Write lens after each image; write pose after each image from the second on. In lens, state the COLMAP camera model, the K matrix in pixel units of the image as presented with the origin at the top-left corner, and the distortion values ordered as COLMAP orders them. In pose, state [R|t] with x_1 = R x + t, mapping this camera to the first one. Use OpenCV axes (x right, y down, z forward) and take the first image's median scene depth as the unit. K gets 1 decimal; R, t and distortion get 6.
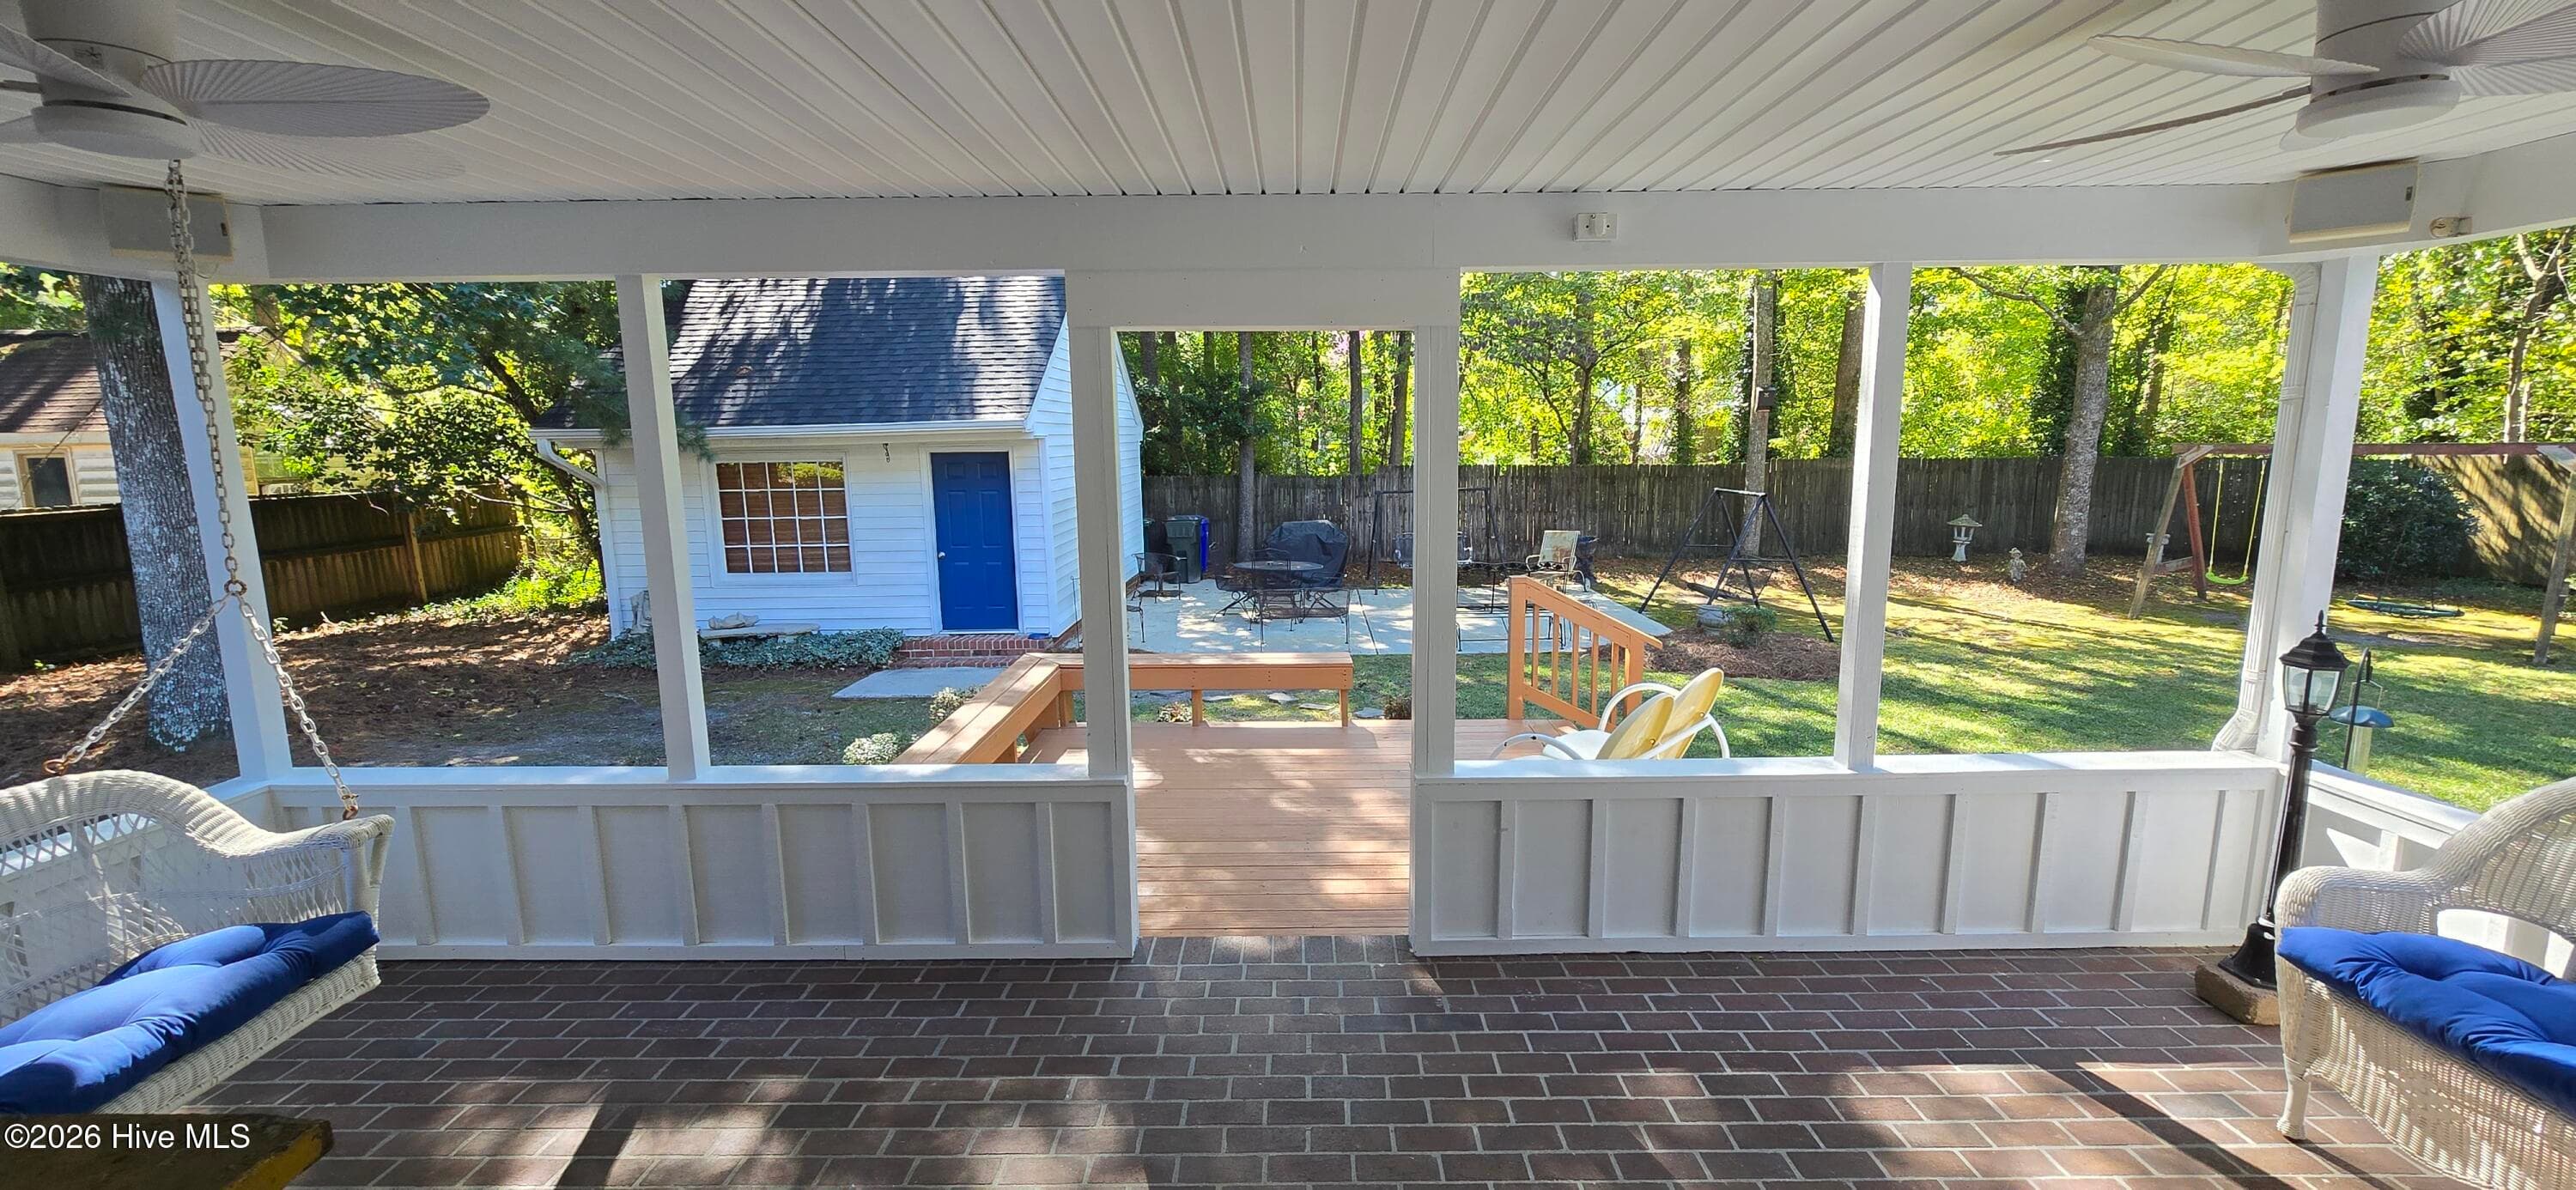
lens RADIAL K [[1049.6, 0, 1288.0], [0, 1049.6, 595.0], [0, 0, 1]] dist [-0.001018, -0.000069]
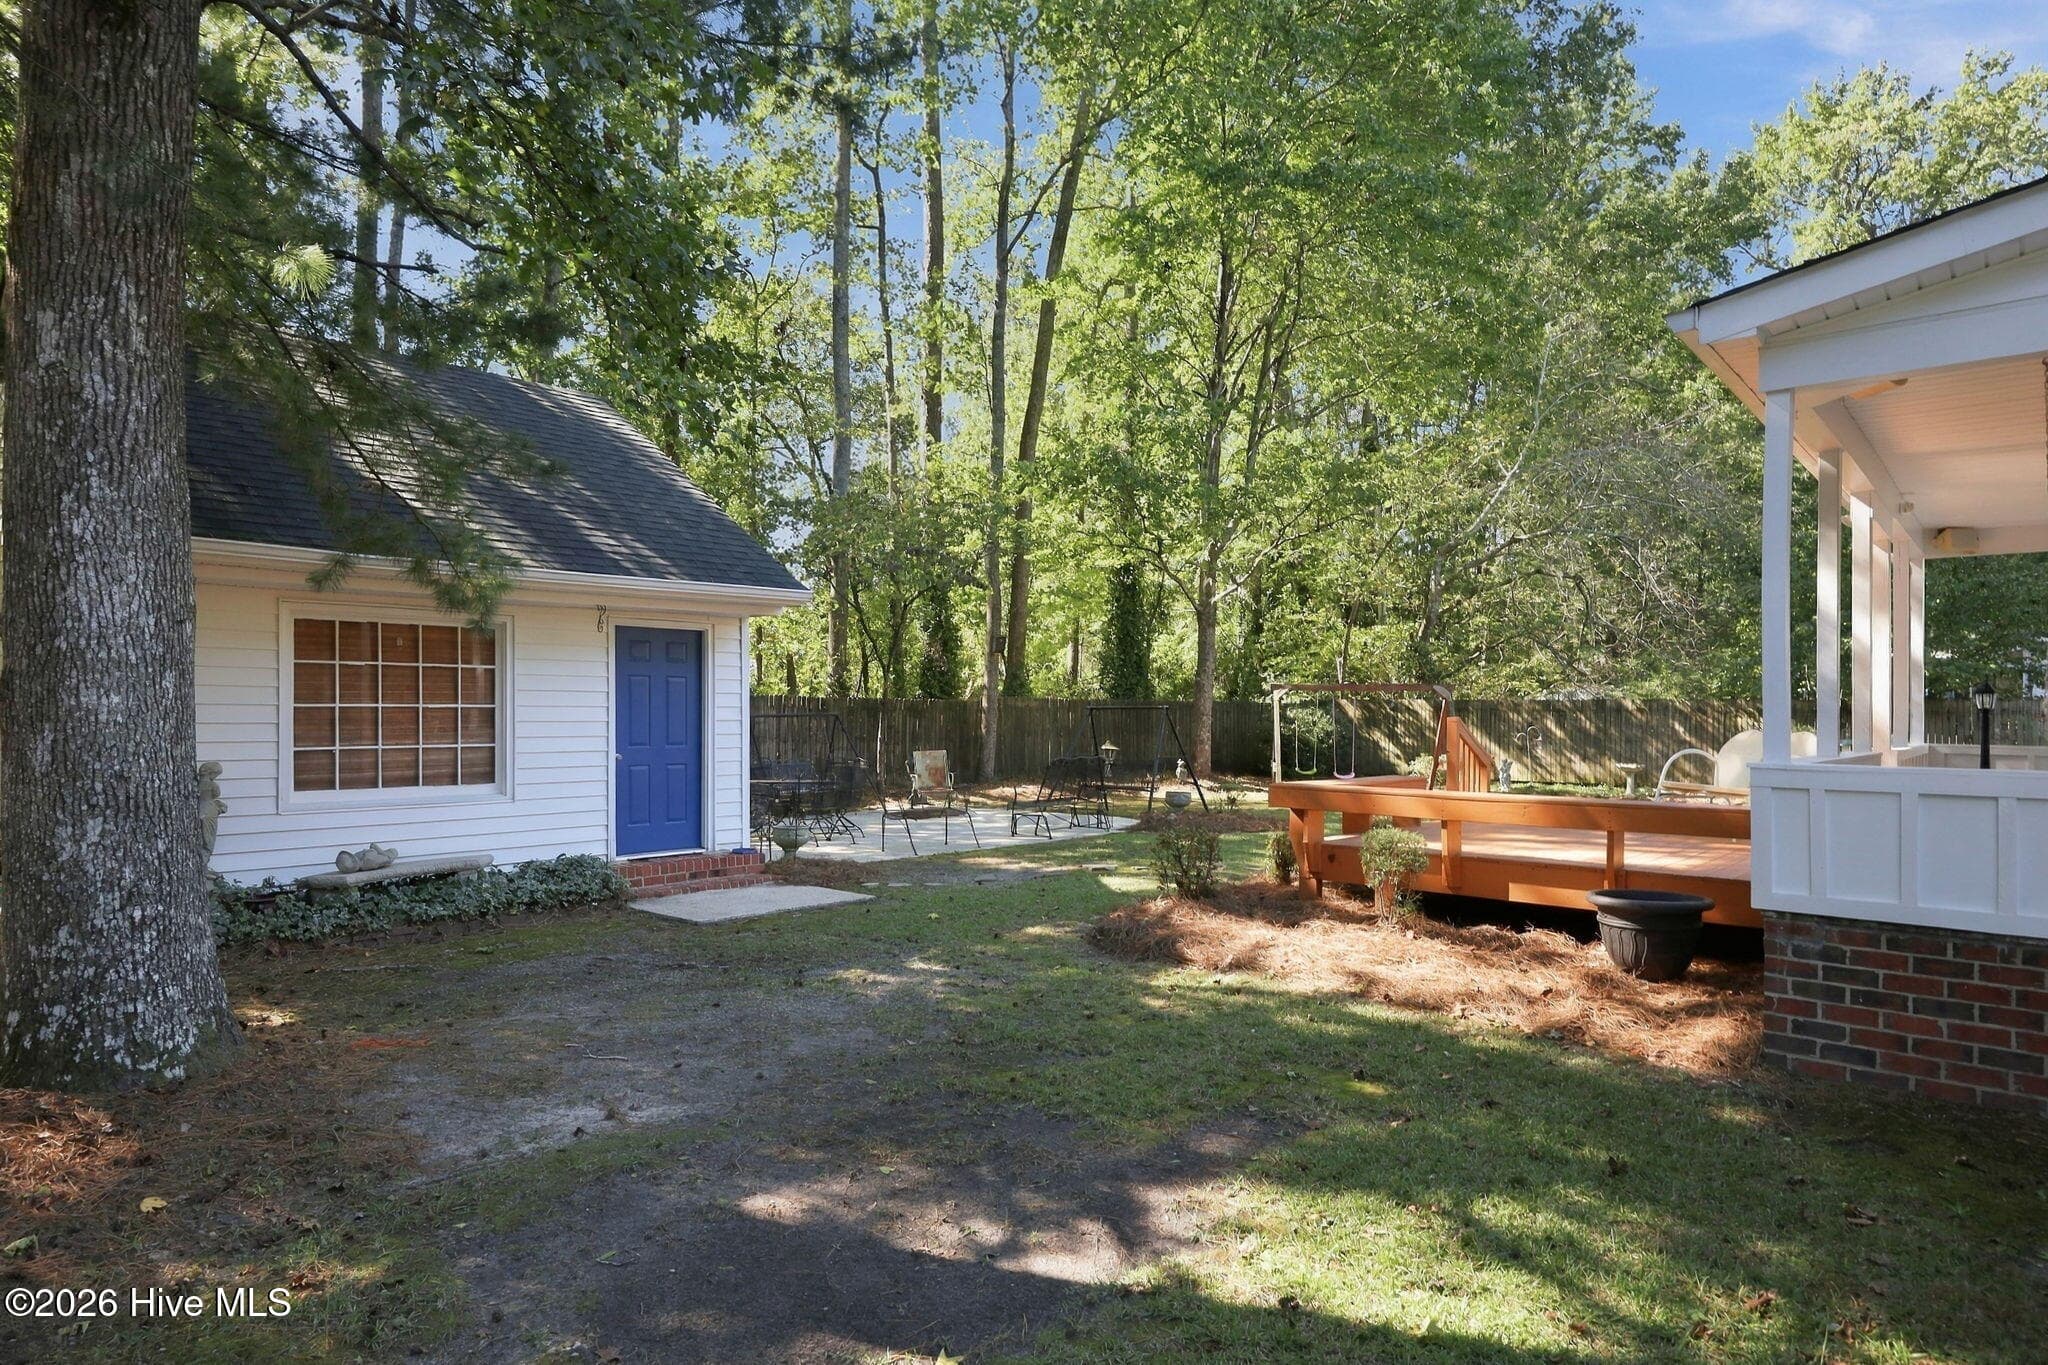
lens RADIAL K [[1157.5, 0, 1024.0], [0, 1157.5, 682.5], [0, 0, 1]] dist [-0.000123, 0.000490]
pose [[0.662762, 0.038165, 0.747857, -0.769919], [0.096012, 0.986126, -0.135413, 0.051223], [-0.742649, 0.161550, 0.649903, 0.217728]]
